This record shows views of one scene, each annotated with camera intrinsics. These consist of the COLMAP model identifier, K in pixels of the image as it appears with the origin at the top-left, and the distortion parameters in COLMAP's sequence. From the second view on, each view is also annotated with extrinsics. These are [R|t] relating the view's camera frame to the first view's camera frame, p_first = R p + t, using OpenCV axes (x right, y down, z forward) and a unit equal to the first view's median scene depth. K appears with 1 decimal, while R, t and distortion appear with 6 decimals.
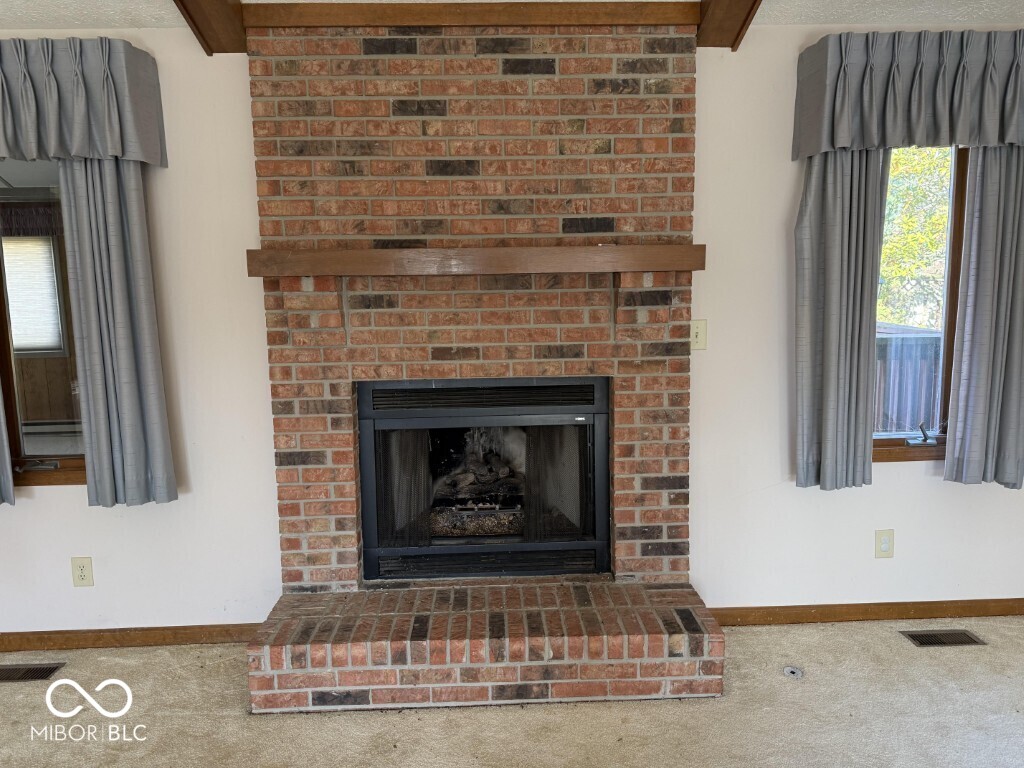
lens RADIAL K [[721.1, 0, 514.0], [0, 721.1, 386.3], [0, 0, 1]] dist [0.025084, -0.005292]
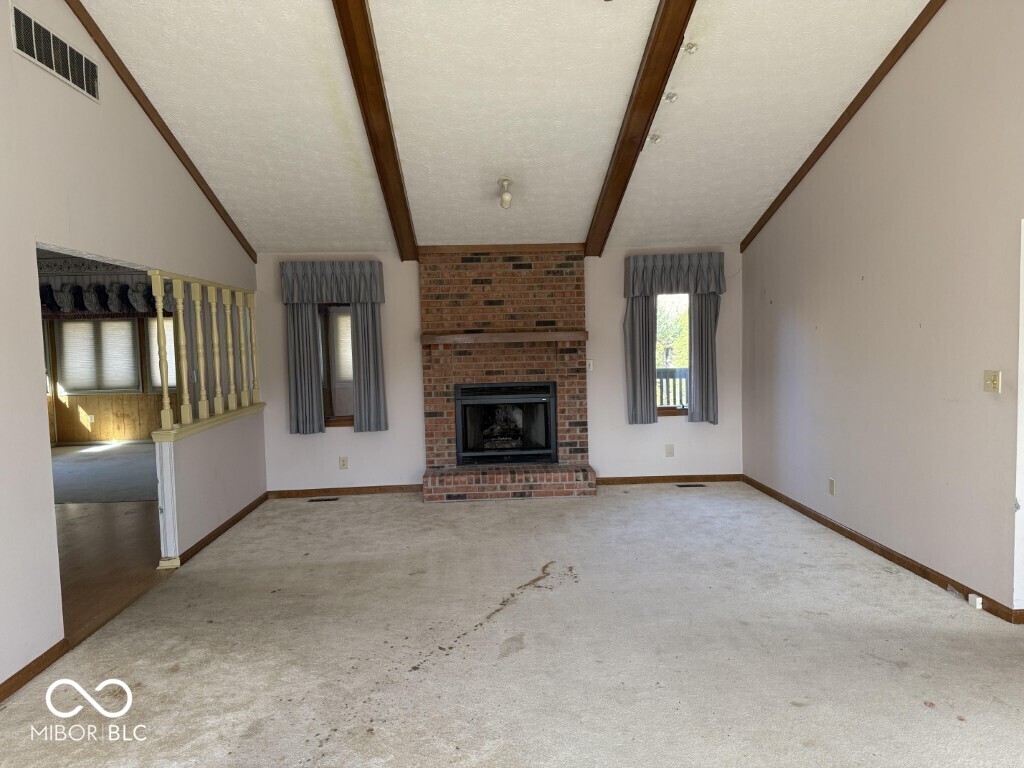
lens RADIAL K [[721.1, 0, 511.5], [0, 721.1, 384.0], [0, 0, 1]] dist [0.025084, -0.005292]
pose [[0.999915, -0.009101, 0.009305, -0.046988], [0.009771, 0.997155, -0.074743, 0.192688], [-0.008598, 0.074827, 0.997159, -1.610046]]
